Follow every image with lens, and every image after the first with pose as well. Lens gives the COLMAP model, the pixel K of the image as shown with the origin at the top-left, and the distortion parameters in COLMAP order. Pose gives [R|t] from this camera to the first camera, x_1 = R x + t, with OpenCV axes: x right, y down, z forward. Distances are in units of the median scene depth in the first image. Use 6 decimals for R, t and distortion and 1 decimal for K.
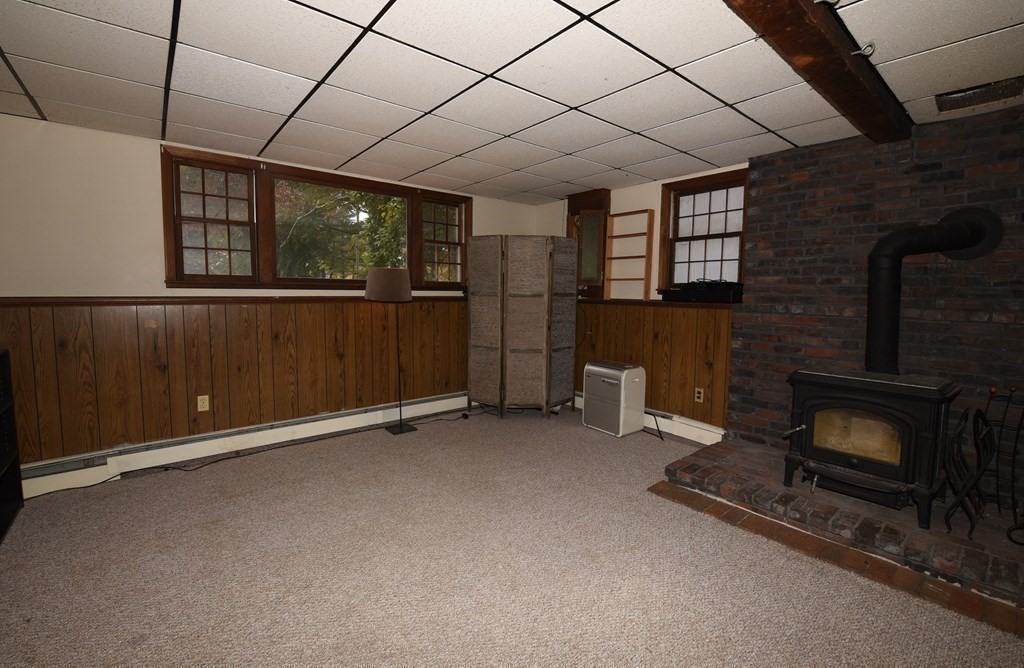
lens RADIAL K [[439.2, 0, 510.2], [0, 439.2, 326.4], [0, 0, 1]] dist [-0.018514, -0.001090]
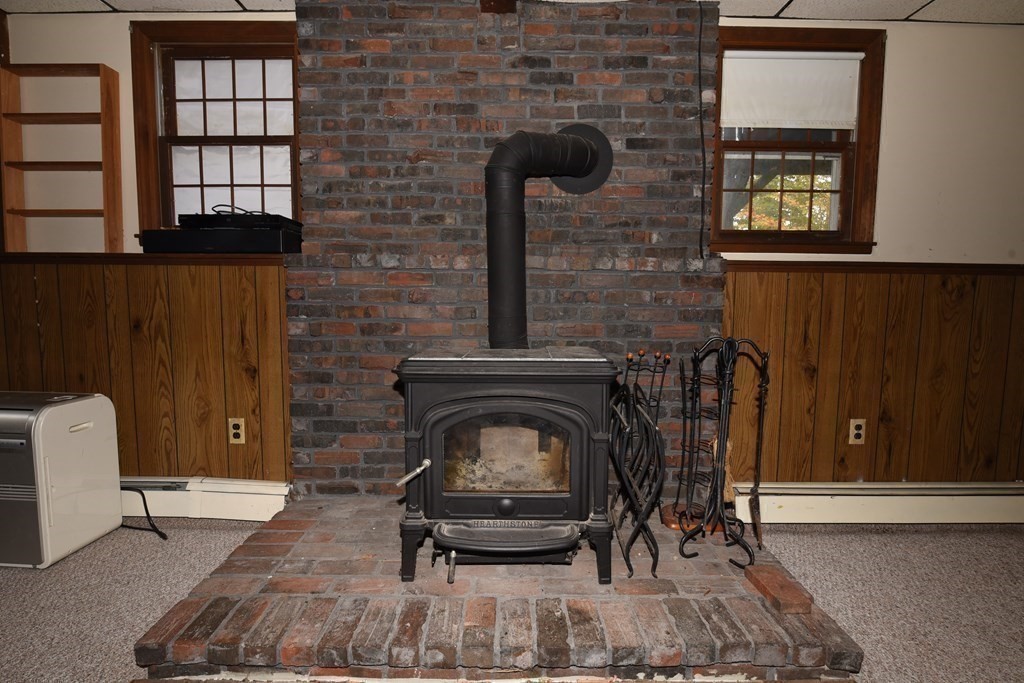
lens RADIAL K [[472.5, 0, 512.0], [0, 472.5, 341.5], [0, 0, 1]] dist [-0.001400, -0.008273]
pose [[0.636440, -0.070484, 0.768099, 0.224646], [0.060451, 0.997311, 0.041429, 0.048336], [-0.768953, 0.020065, 0.638990, 0.397891]]
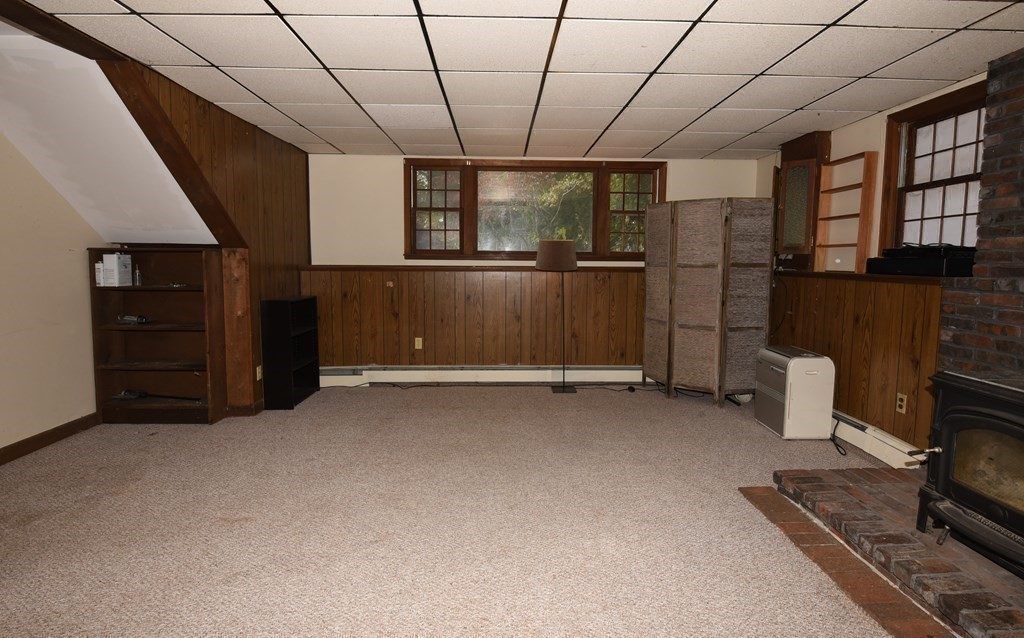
lens RADIAL K [[491.5, 0, 510.5], [0, 491.5, 300.7], [0, 0, 1]] dist [-0.013455, -0.000346]
pose [[0.786294, 0.045168, -0.616199, 0.433583], [-0.048339, 0.998764, 0.011528, 0.009999], [0.615958, 0.020721, 0.787506, -0.038848]]
